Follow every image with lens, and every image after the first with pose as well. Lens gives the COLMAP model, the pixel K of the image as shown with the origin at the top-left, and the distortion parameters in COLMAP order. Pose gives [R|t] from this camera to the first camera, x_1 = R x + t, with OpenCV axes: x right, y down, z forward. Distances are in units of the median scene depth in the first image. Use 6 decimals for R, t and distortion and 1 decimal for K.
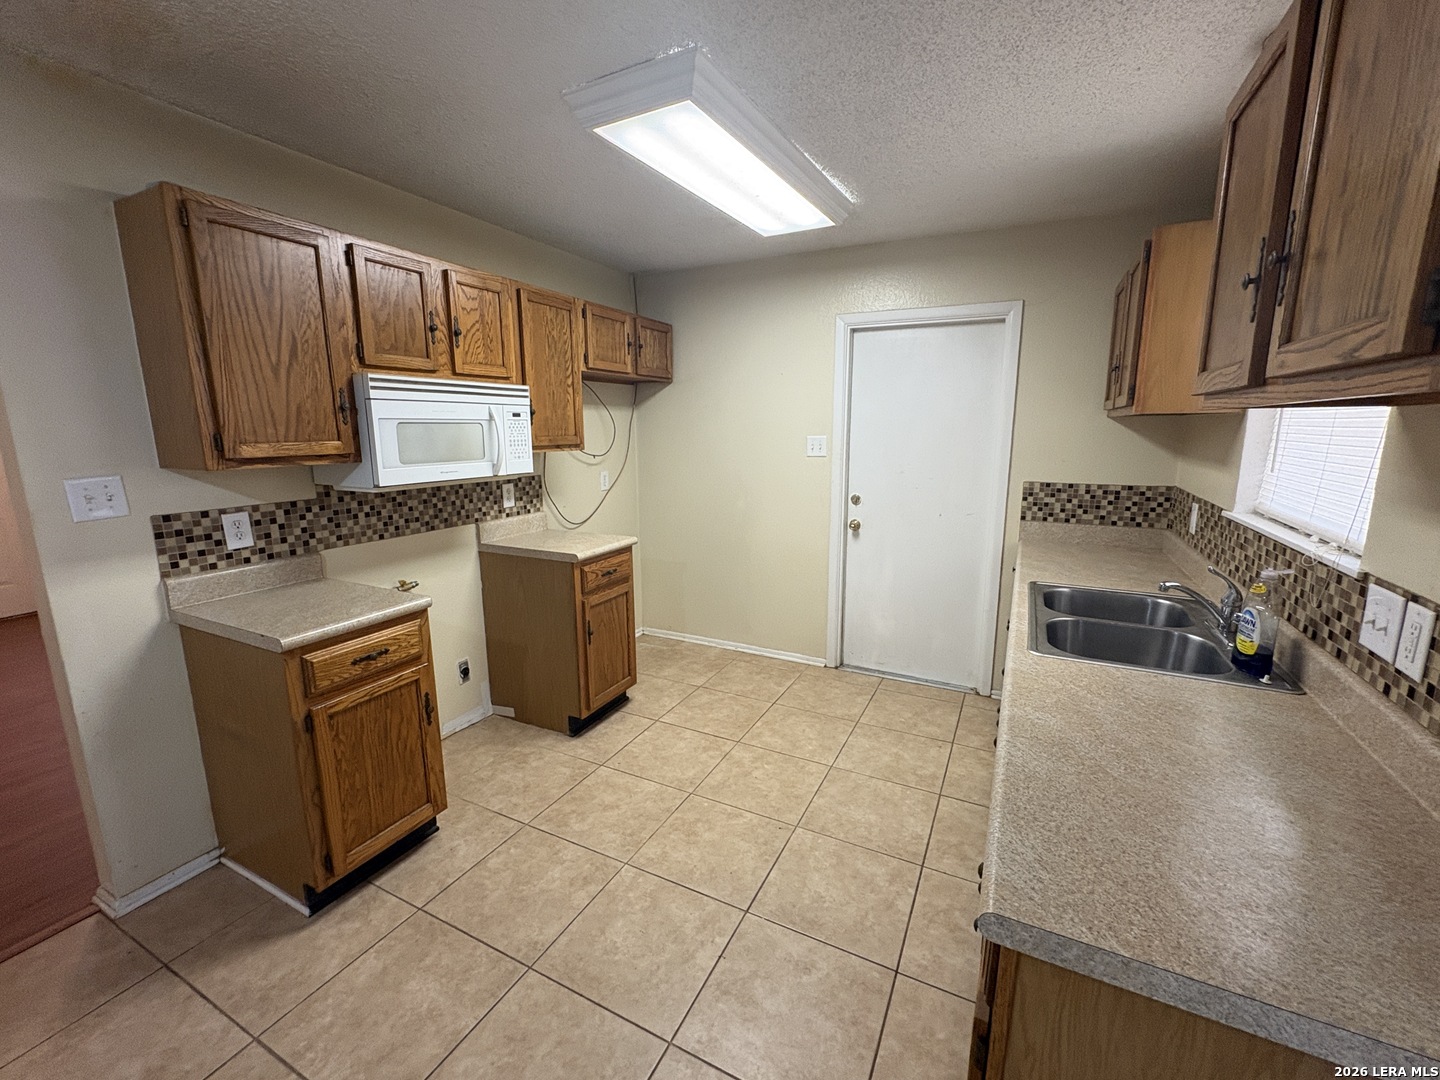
lens RADIAL K [[607.5, 0, 720.5], [0, 607.5, 539.6], [0, 0, 1]] dist [-0.000884, 0.000876]
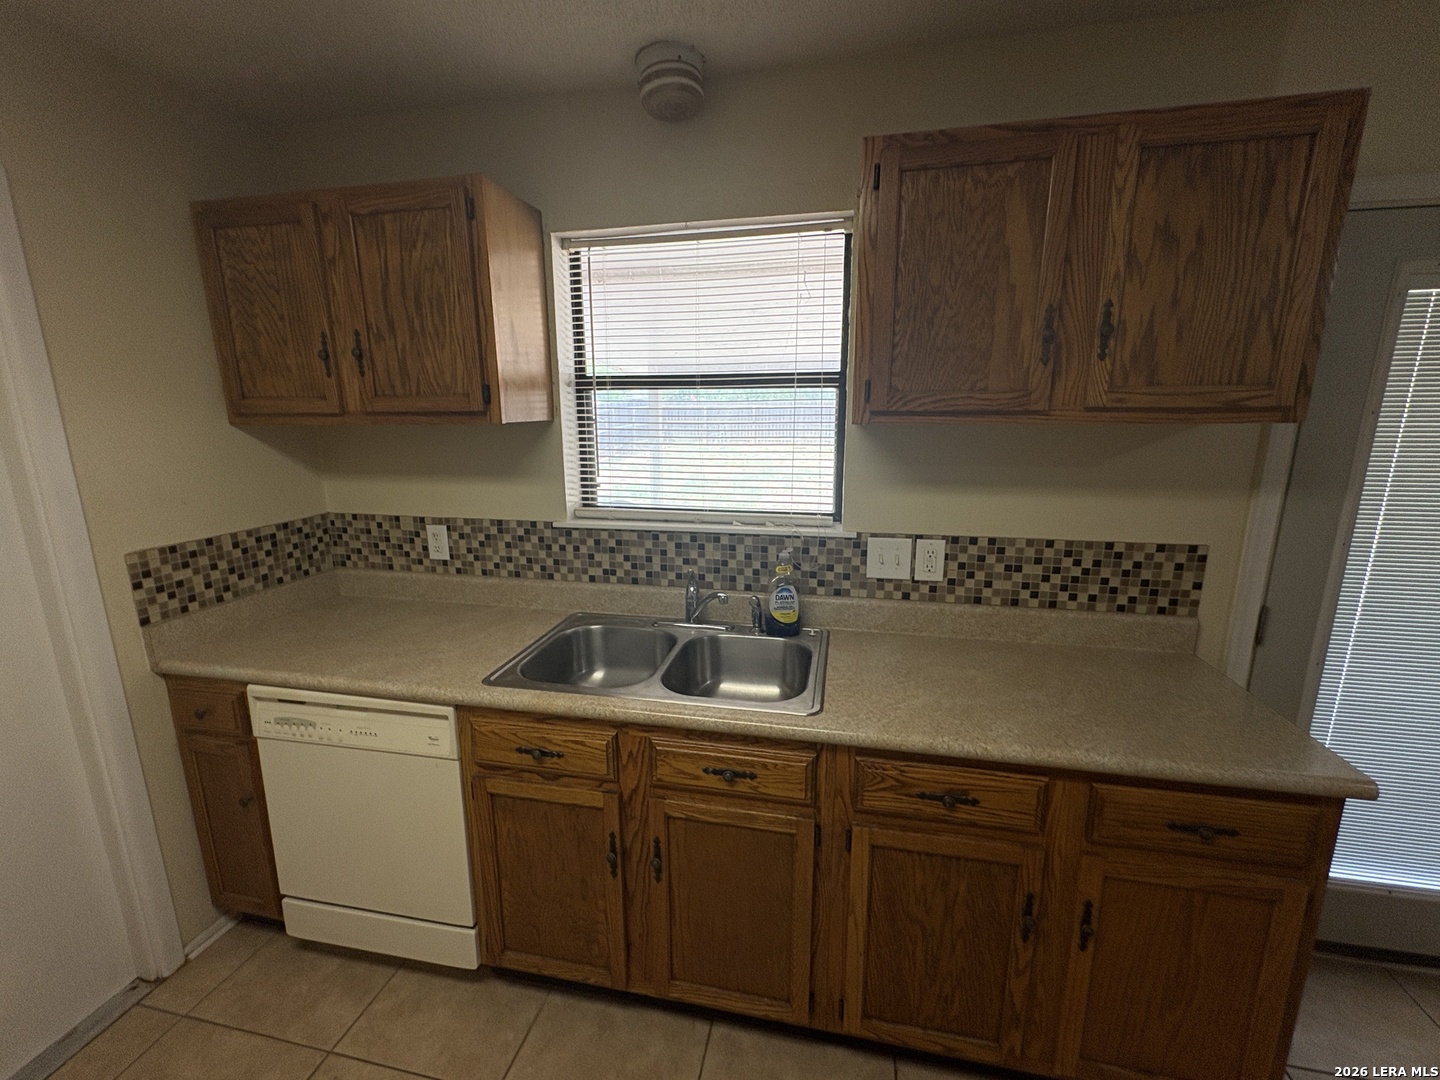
lens RADIAL K [[607.5, 0, 716.8], [0, 607.5, 538.5], [0, 0, 1]] dist [-0.000884, 0.000876]
pose [[-0.253204, -0.198052, 0.946923, -0.107402], [0.187040, 0.950329, 0.248778, -0.151936], [-0.949159, 0.240104, -0.203583, 0.679635]]
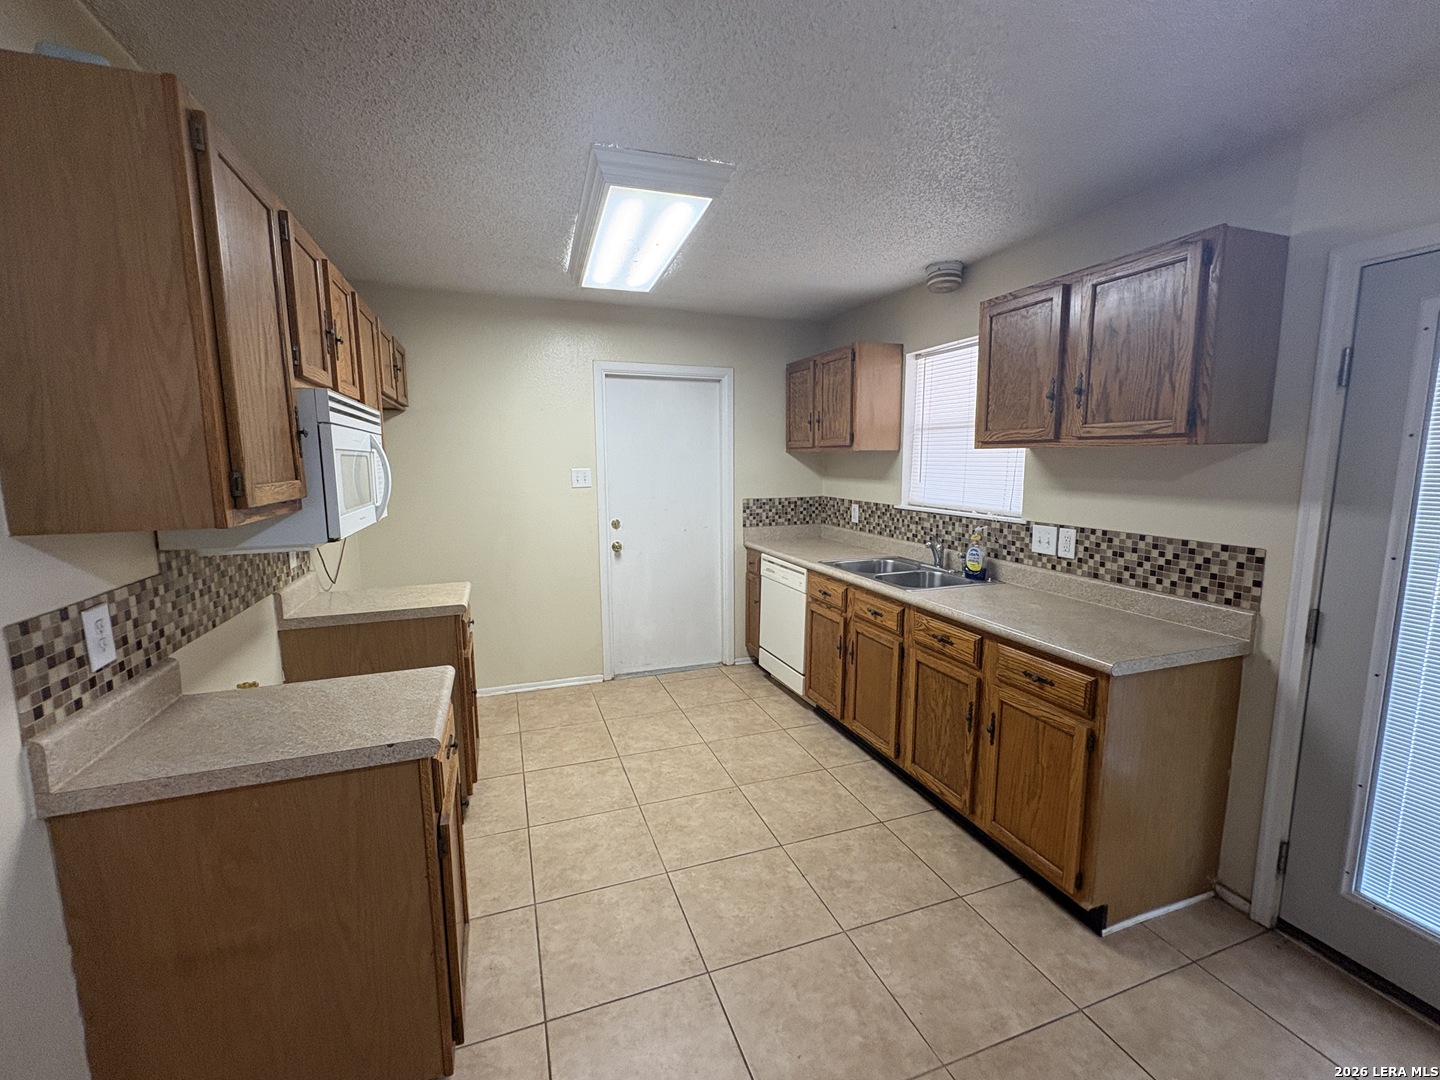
lens RADIAL K [[607.5, 0, 720.3], [0, 607.5, 537.2], [0, 0, 1]] dist [-0.000884, 0.000876]
pose [[0.681960, -0.096229, 0.725032, -0.573442], [0.139147, 0.990272, 0.000552, -0.019364], [-0.718032, 0.100509, 0.688715, 0.111371]]
